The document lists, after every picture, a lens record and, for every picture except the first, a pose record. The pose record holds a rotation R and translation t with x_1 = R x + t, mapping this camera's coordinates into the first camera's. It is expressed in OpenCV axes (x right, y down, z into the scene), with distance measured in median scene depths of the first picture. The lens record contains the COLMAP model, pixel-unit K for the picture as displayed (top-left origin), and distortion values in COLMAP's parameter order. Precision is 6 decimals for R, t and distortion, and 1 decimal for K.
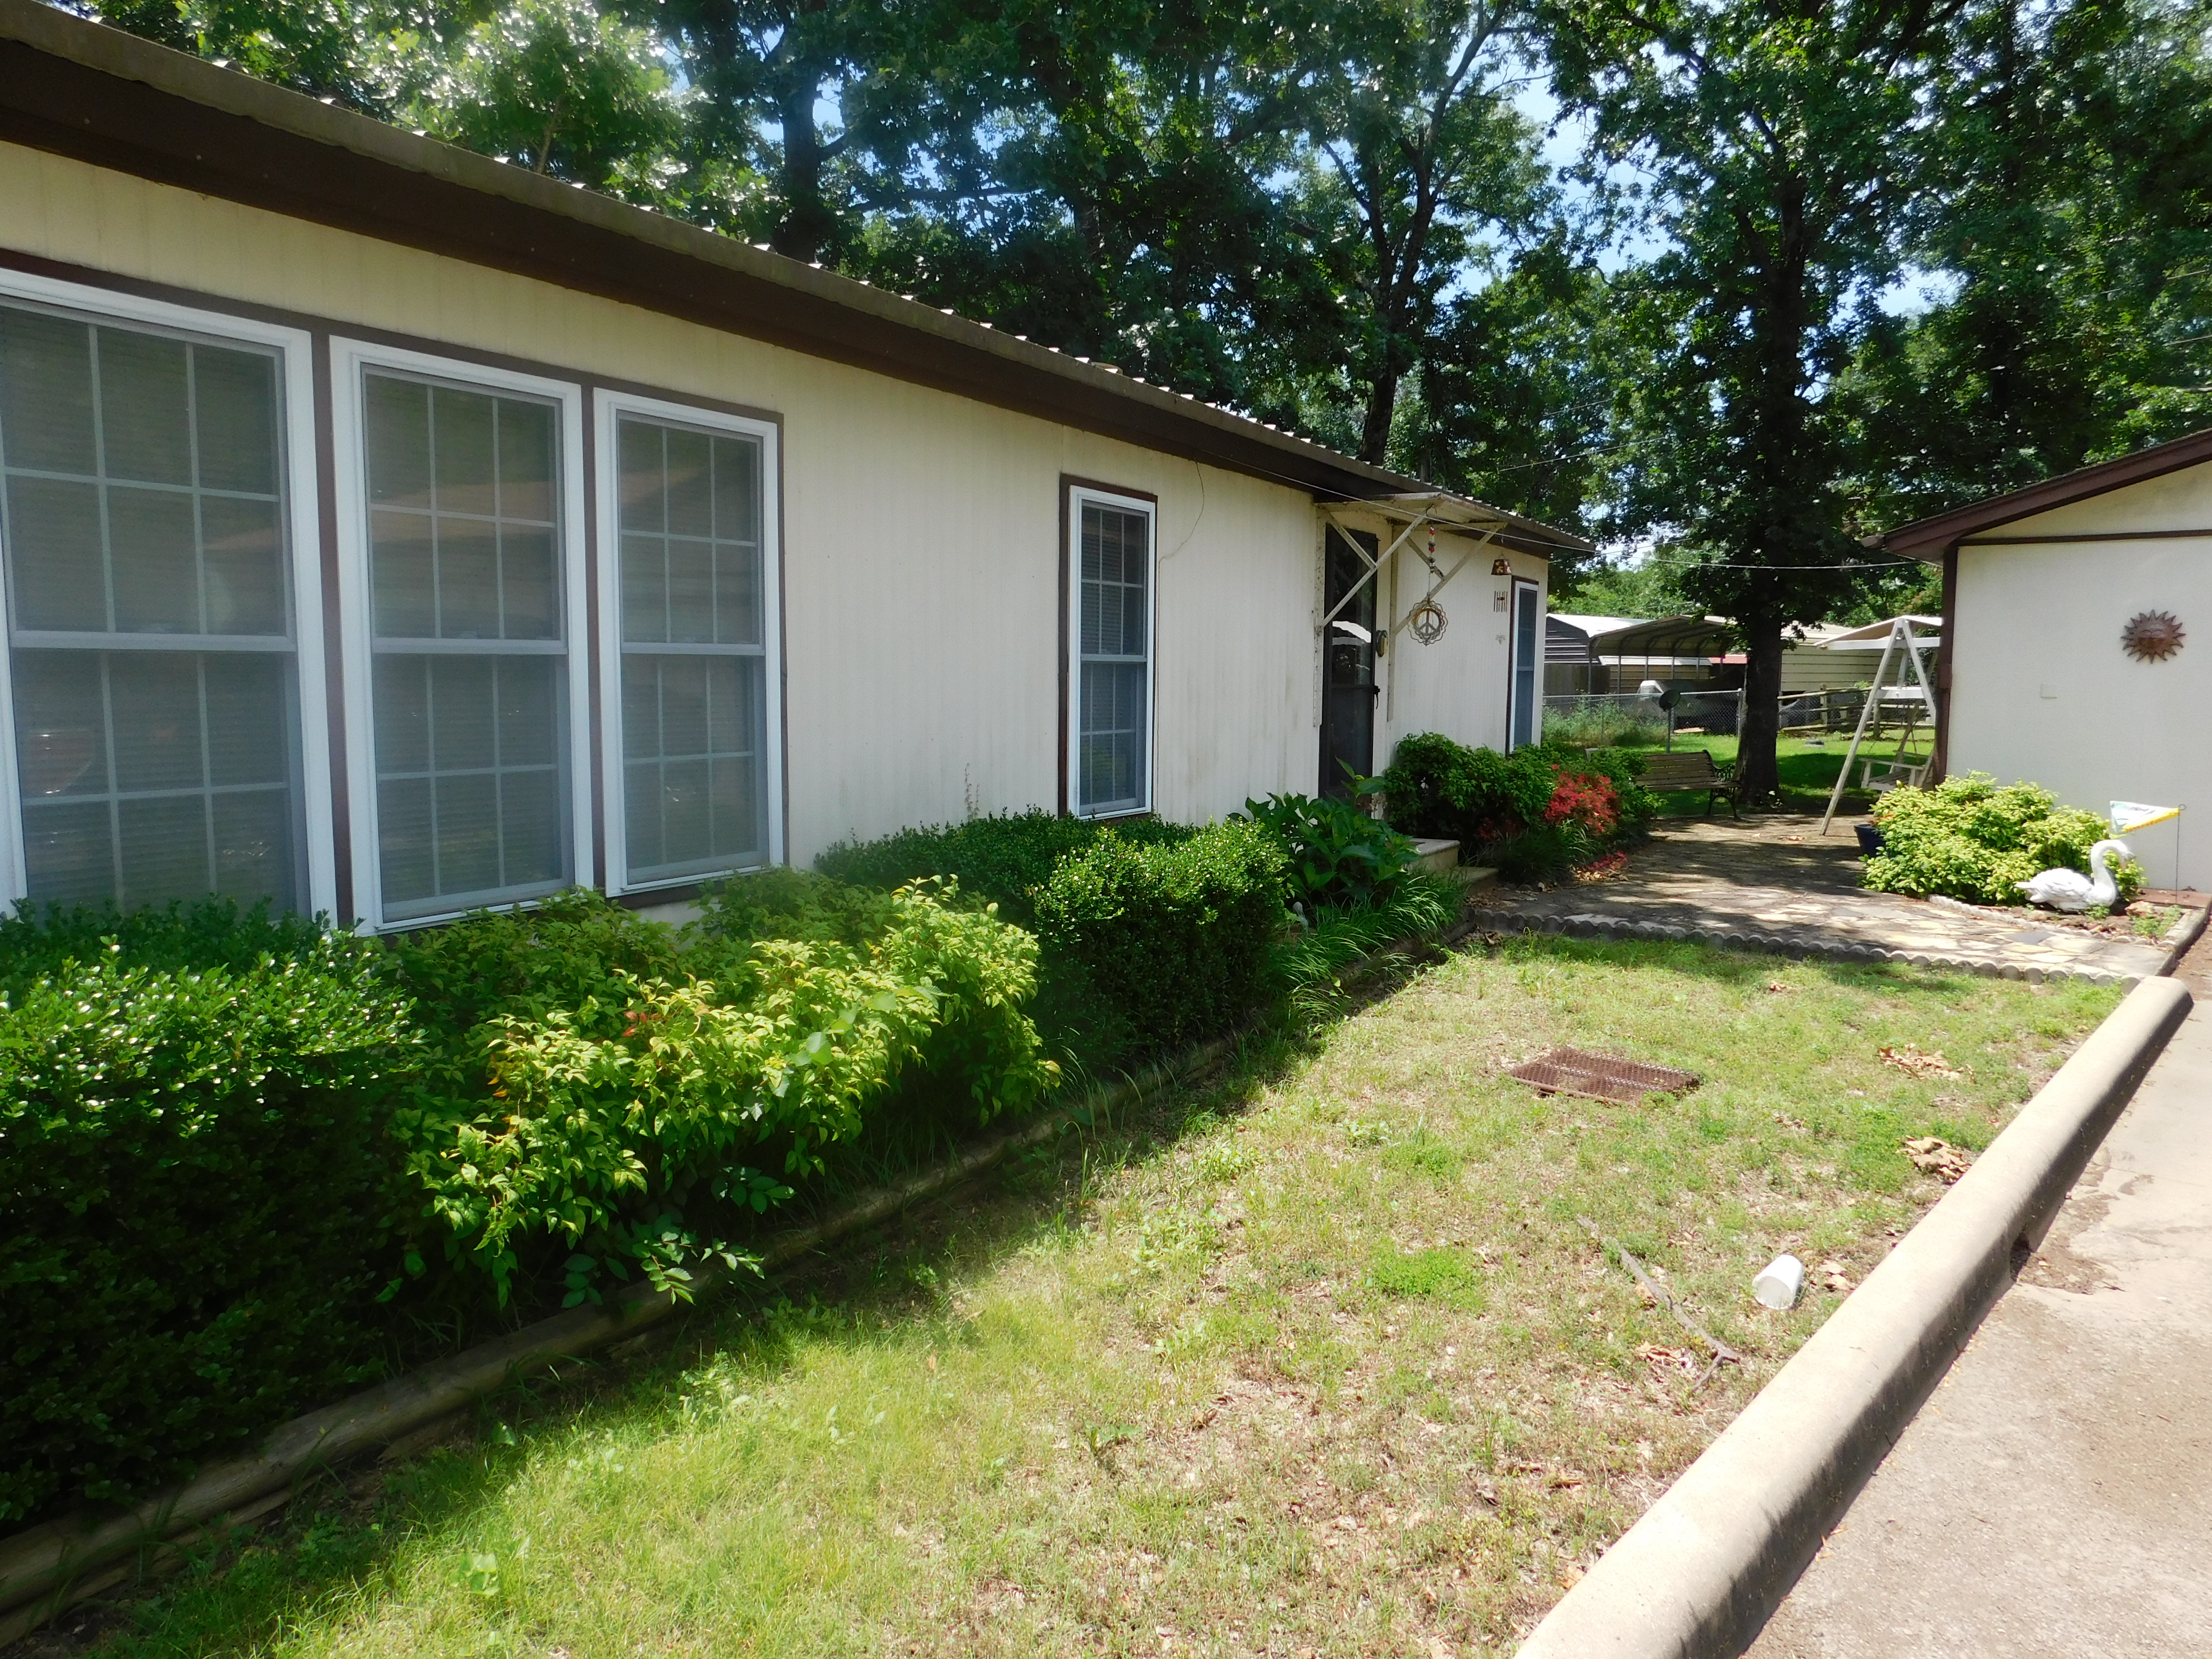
lens RADIAL K [[1458.2, 0, 1106.1], [0, 1458.2, 838.9], [0, 0, 1]] dist [-0.065769, 0.049022]
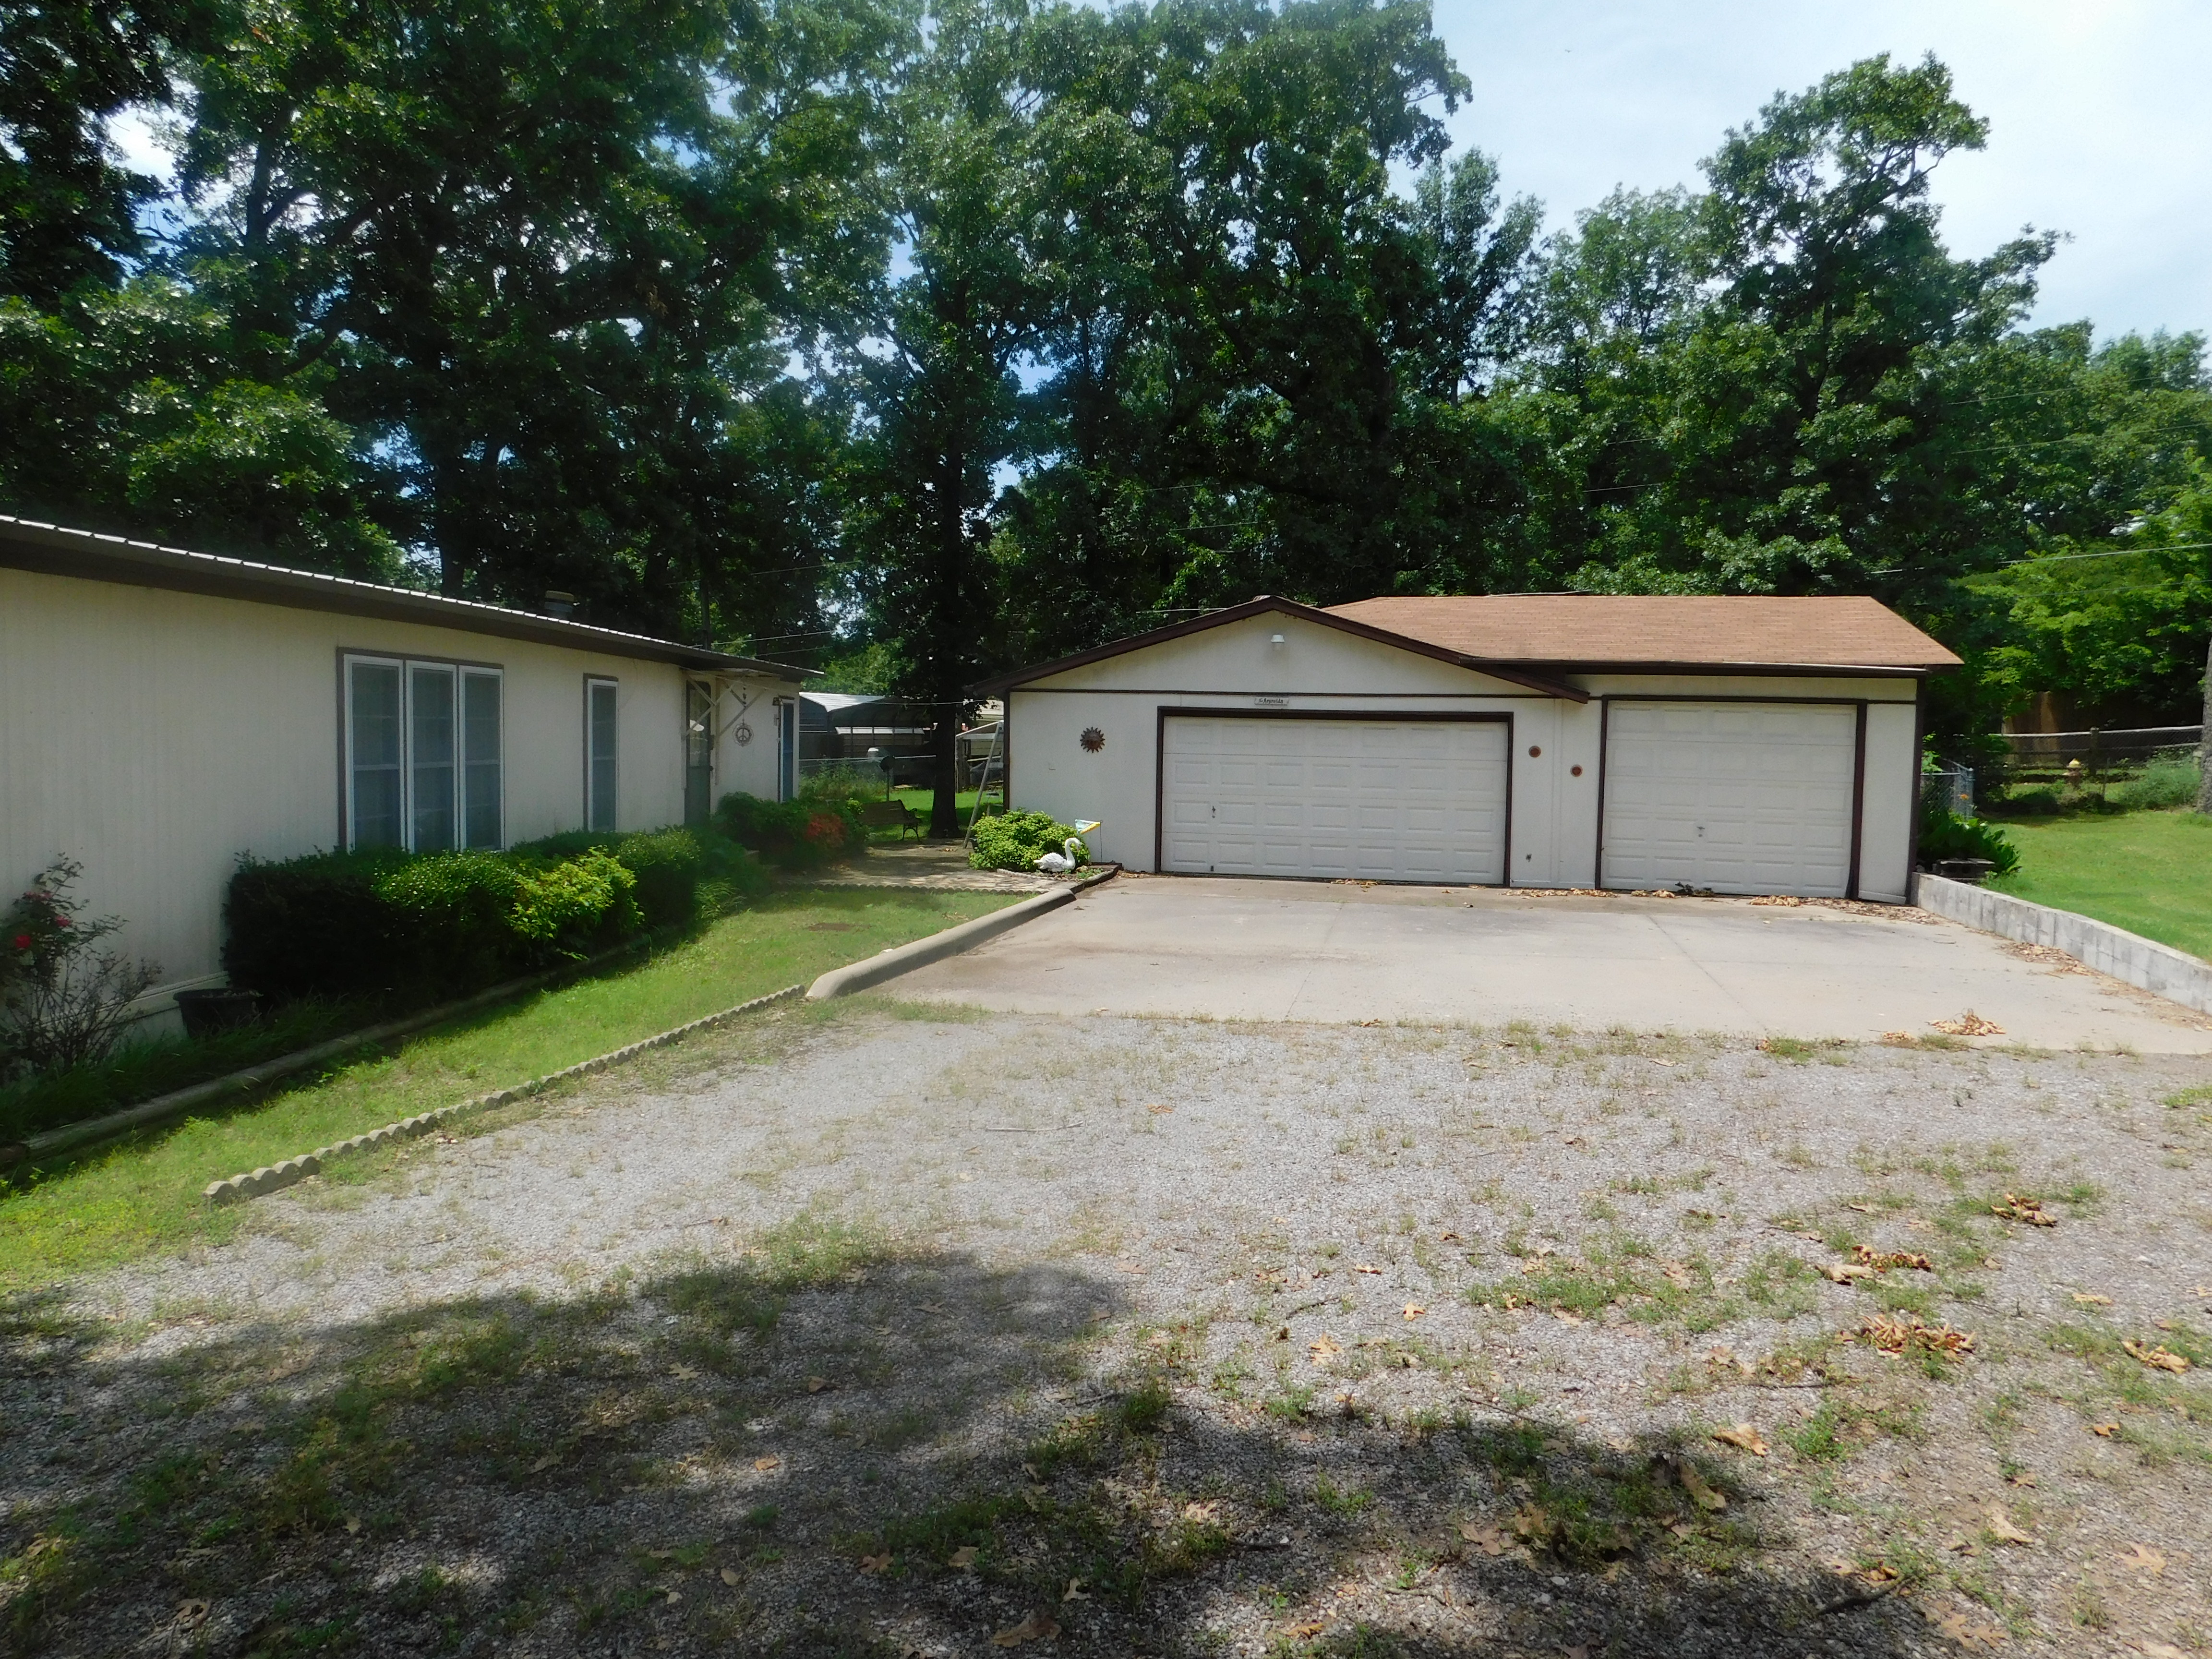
lens RADIAL K [[1458.2, 0, 1107.3], [0, 1458.2, 835.5], [0, 0, 1]] dist [-0.065769, 0.049022]
pose [[0.873769, -0.025074, 0.485694, -0.205655], [0.045086, 0.998546, -0.029560, 0.044960], [-0.484247, 0.047727, 0.873629, -0.635918]]
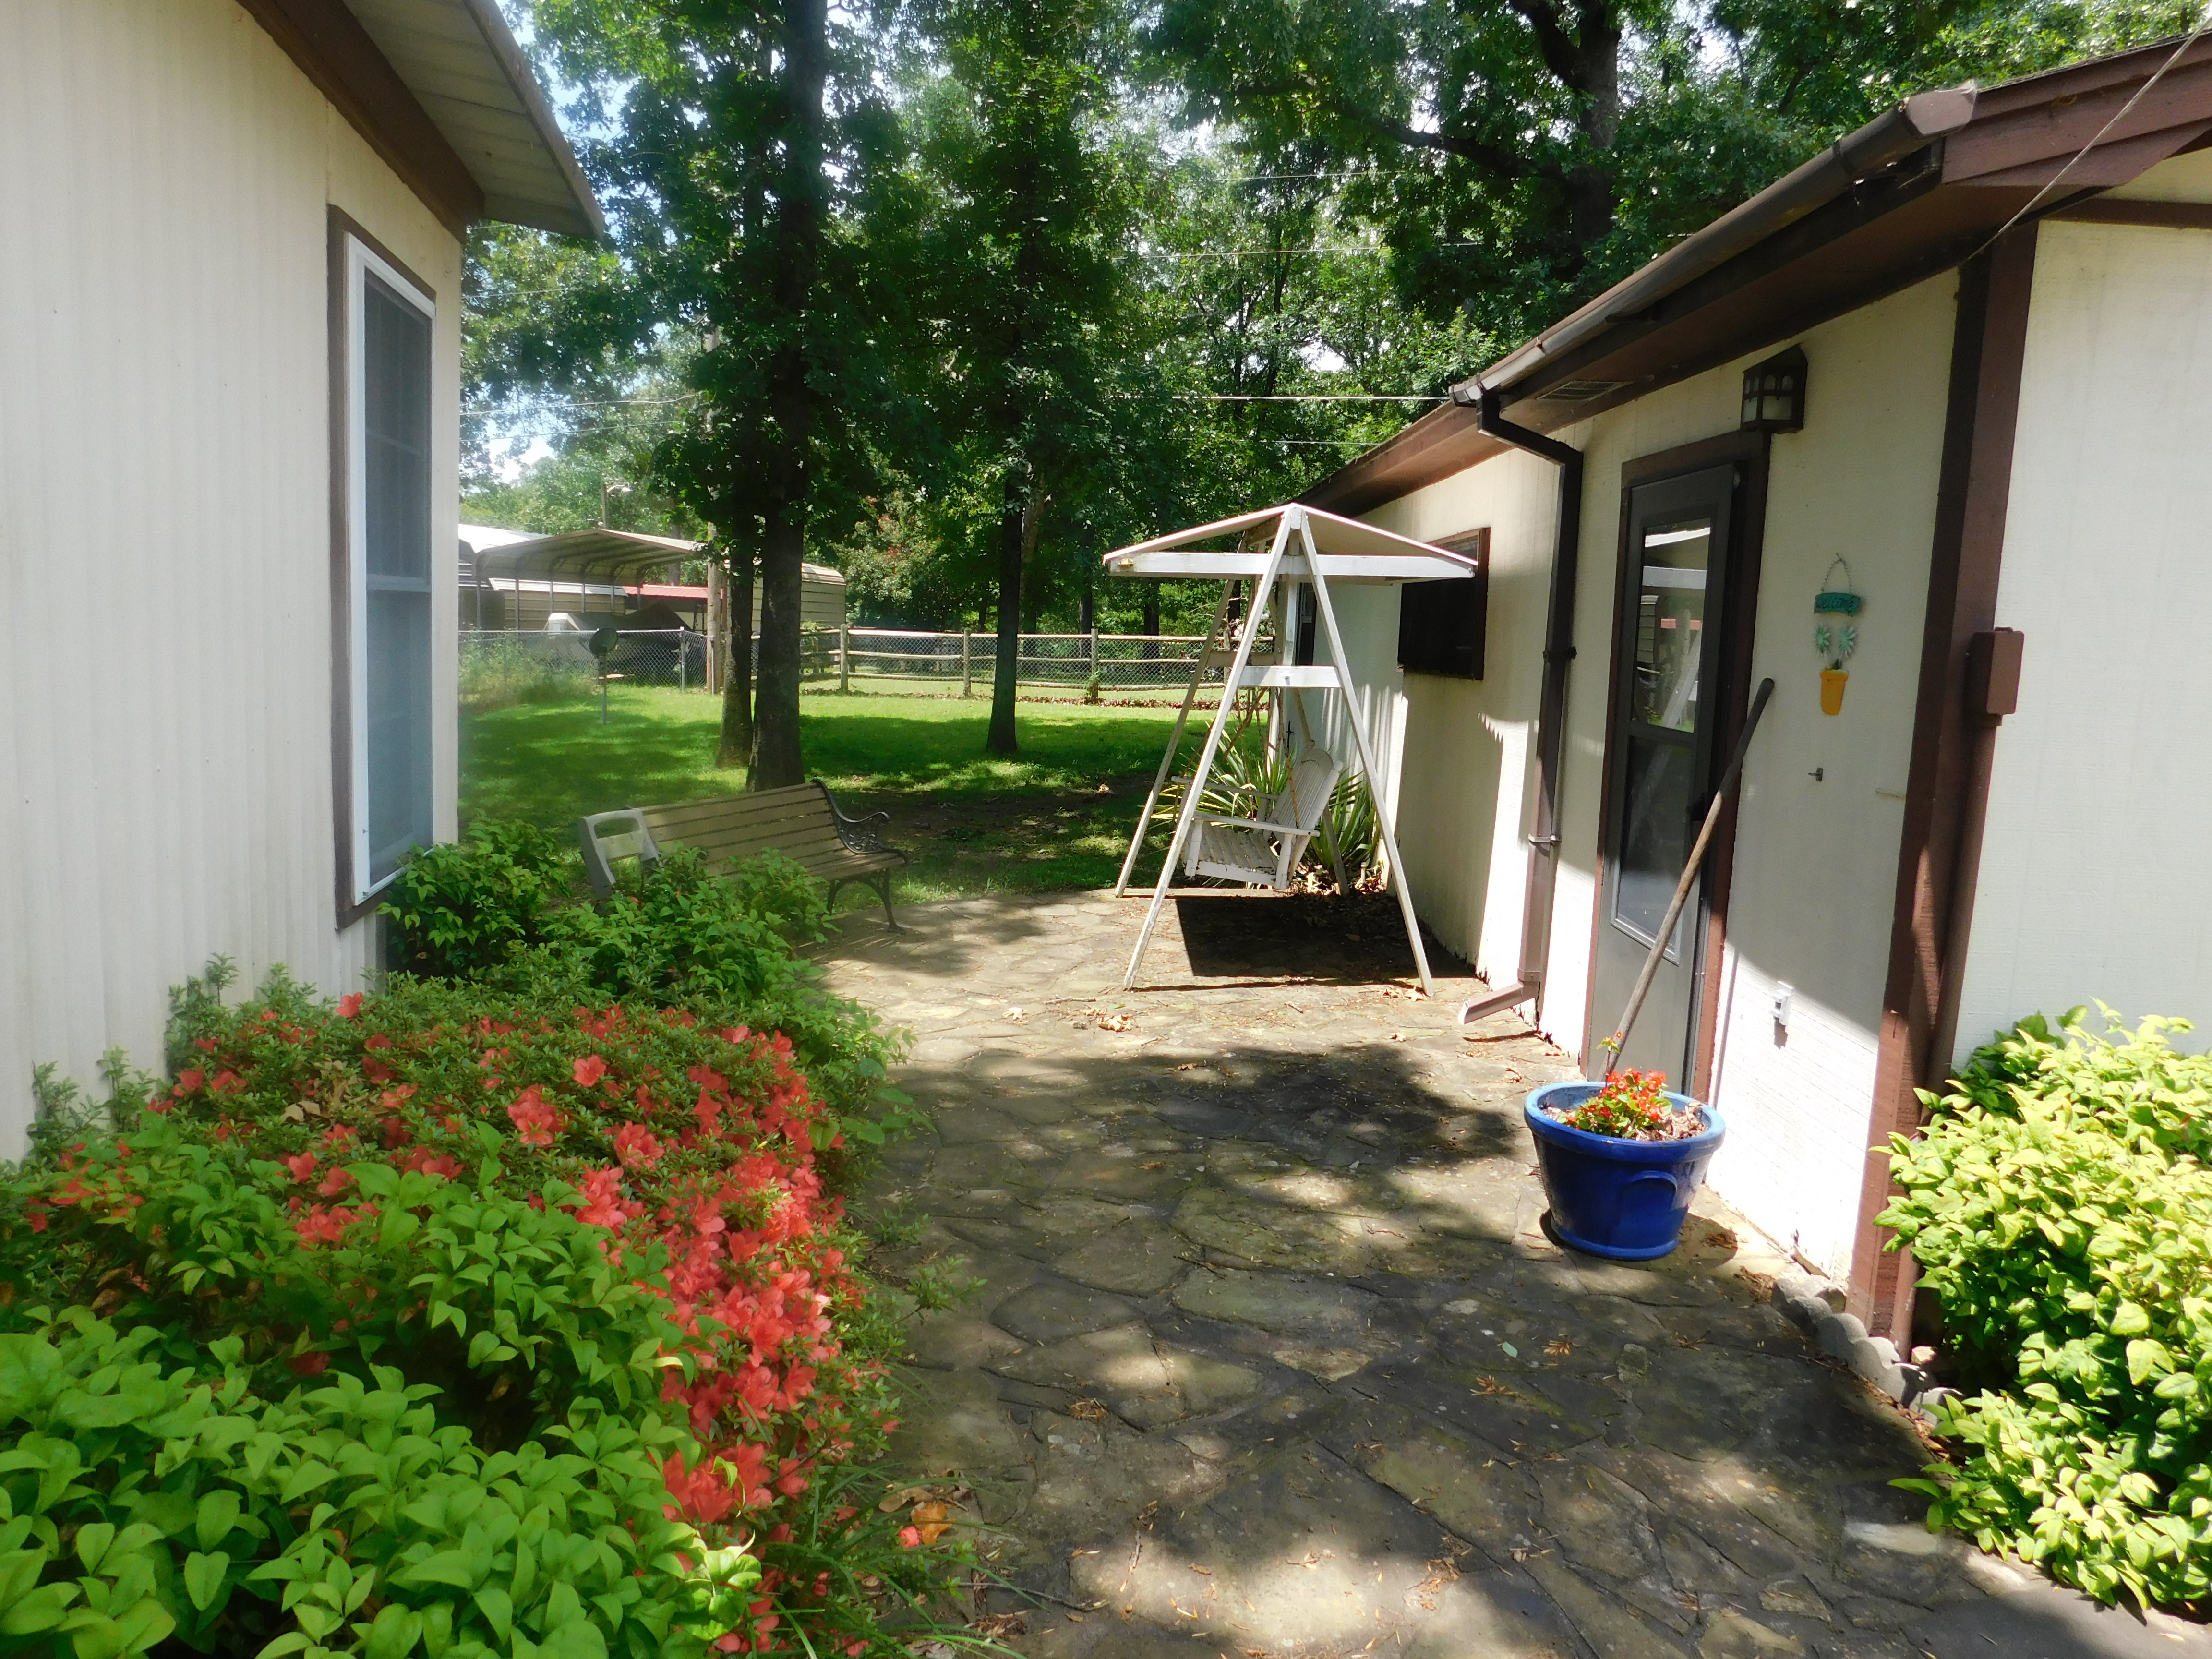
lens RADIAL K [[1458.2, 0, 1112.8], [0, 1458.2, 833.0], [0, 0, 1]] dist [-0.065769, 0.049022]
pose [[0.734723, -0.067790, 0.674972, 0.199564], [0.037417, 0.997529, 0.059457, -0.082662], [-0.677335, -0.018428, 0.735444, 0.703407]]
